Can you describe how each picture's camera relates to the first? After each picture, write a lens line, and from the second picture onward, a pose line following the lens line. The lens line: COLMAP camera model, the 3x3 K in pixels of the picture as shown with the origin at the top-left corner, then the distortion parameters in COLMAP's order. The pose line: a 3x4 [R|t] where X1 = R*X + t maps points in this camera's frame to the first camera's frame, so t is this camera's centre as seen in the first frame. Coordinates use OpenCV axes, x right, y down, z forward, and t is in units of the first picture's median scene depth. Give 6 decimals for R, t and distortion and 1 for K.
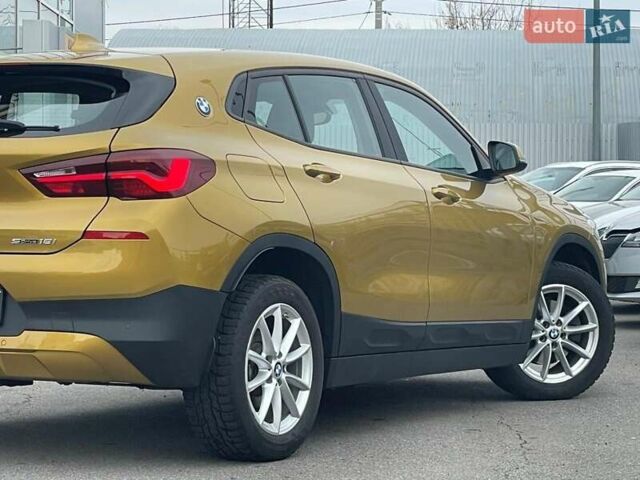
lens RADIAL K [[2025.4, 0, 320.0], [0, 2025.4, 240.0], [0, 0, 1]] dist [0.016499, -0.118278]
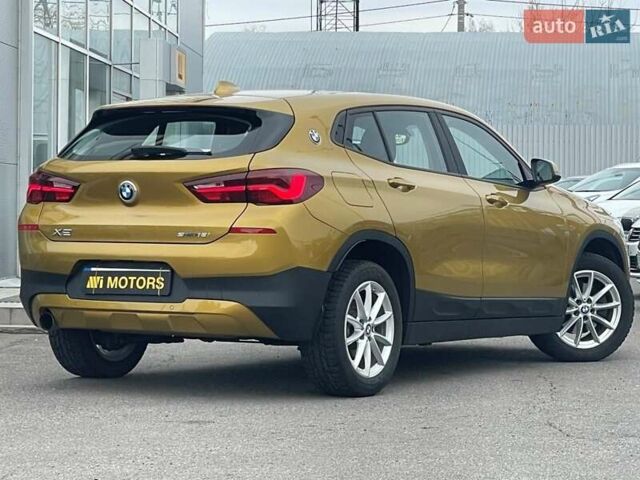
lens RADIAL K [[2025.4, 0, 320.0], [0, 2025.4, 240.0], [0, 0, 1]] dist [0.016499, -0.118278]
pose [[0.999133, 0.004517, -0.041391, 0.002655], [-0.004397, 0.999986, 0.002975, -0.000226], [0.041404, -0.002790, 0.999139, -0.338190]]
